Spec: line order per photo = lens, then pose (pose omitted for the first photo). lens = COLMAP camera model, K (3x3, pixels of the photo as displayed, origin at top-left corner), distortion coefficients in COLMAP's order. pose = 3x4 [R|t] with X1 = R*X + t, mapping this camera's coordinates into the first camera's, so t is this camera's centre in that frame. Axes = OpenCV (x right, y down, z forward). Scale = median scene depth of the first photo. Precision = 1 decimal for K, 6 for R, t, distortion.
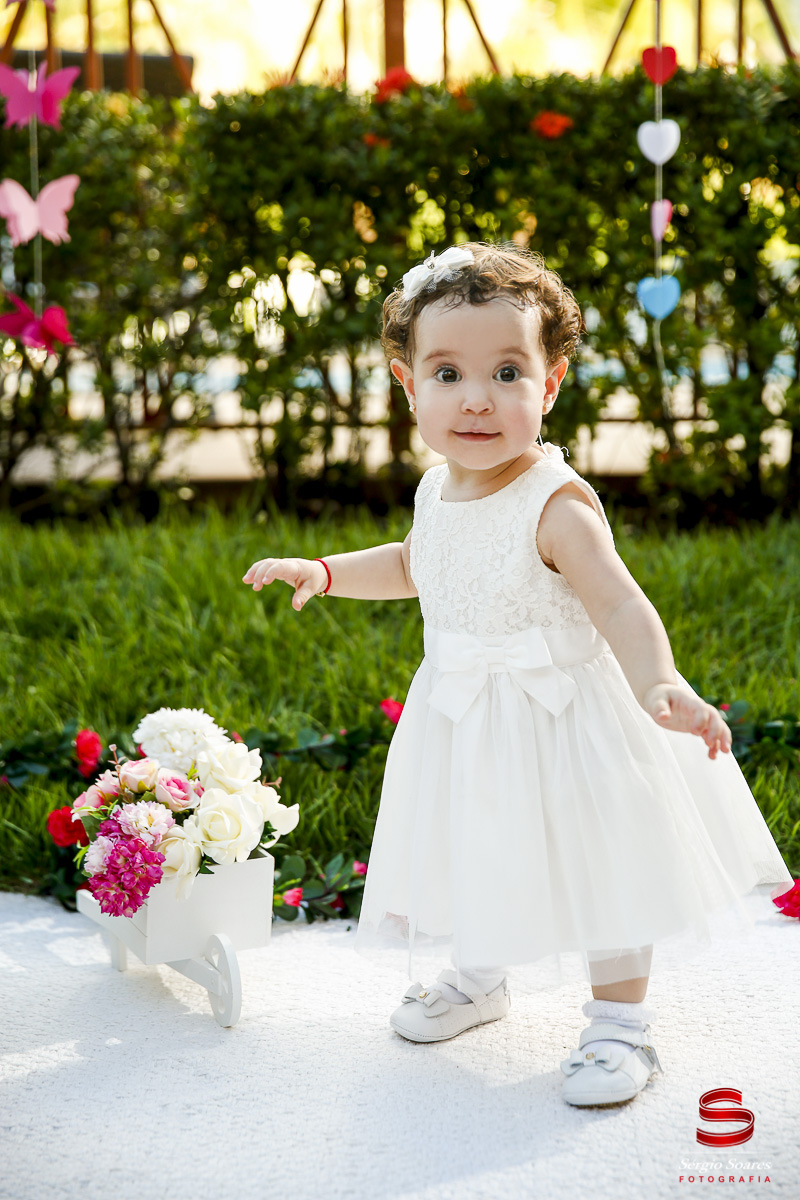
lens RADIAL K [[1925.9, 0, 400.0], [0, 1925.9, 600.0], [0, 0, 1]] dist [0.061017, 0.068349]
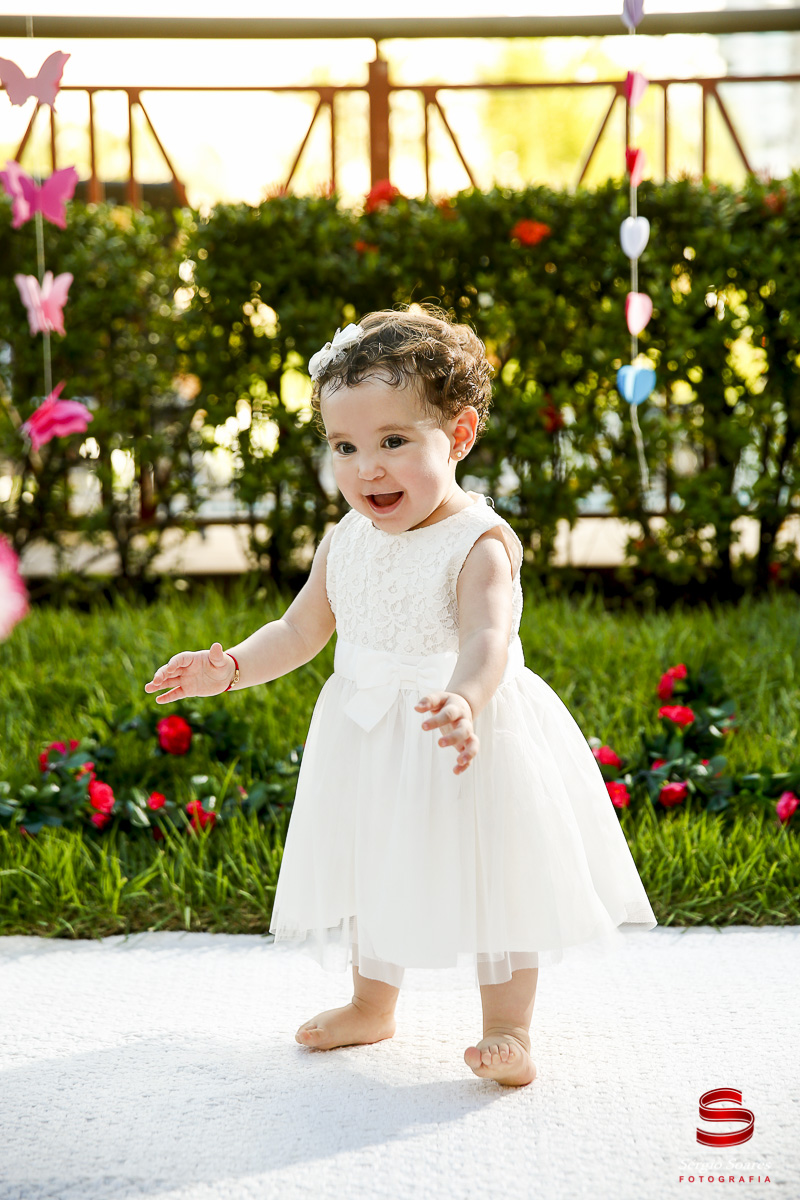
lens RADIAL K [[1925.9, 0, 400.0], [0, 1925.9, 600.0], [0, 0, 1]] dist [0.061017, 0.068349]
pose [[0.999867, -0.003849, 0.015834, -0.011229], [0.005000, 0.997295, -0.073327, 0.034360], [-0.015509, 0.073397, 0.997182, -0.046375]]
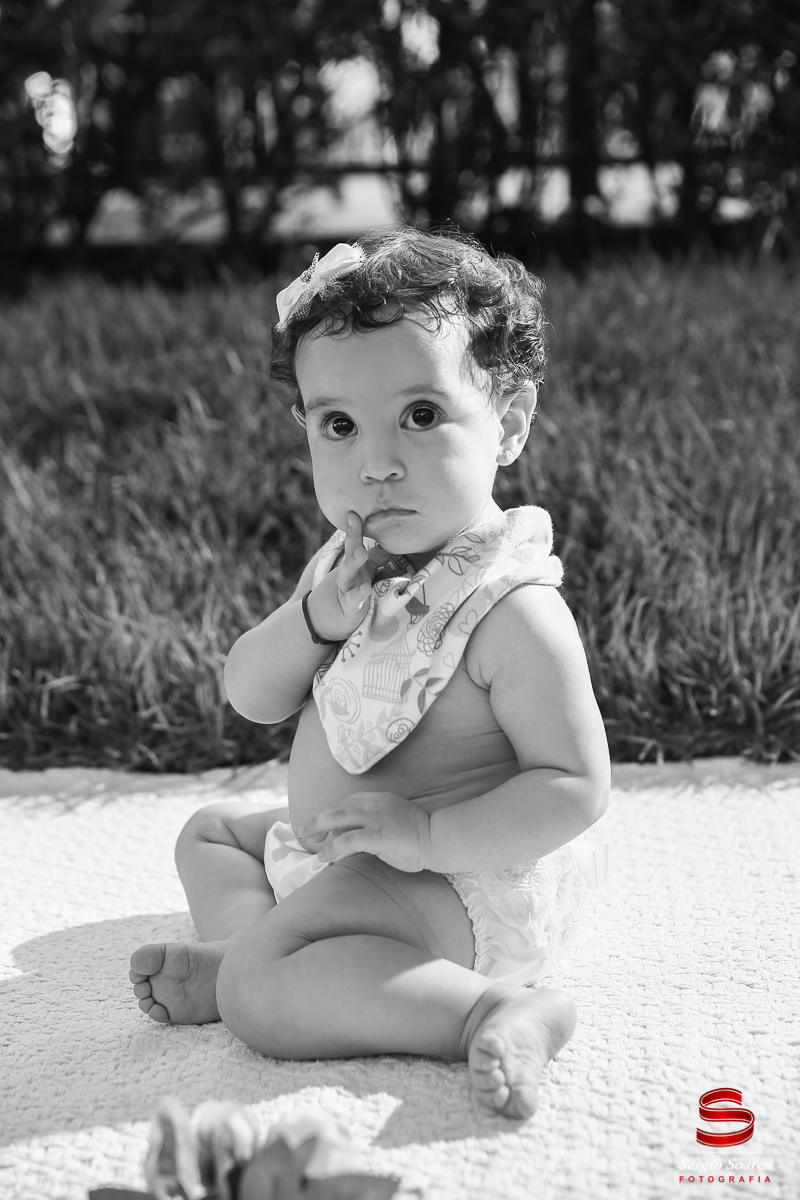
lens RADIAL K [[2048.0, 0, 400.0], [0, 2048.0, 600.0], [0, 0, 1]] dist [0.023888, 0.027032]
pose [[0.998332, -0.007962, -0.057186, -0.033153], [0.012392, 0.996913, 0.077535, 0.023659], [0.056392, -0.078114, 0.995348, 0.191730]]
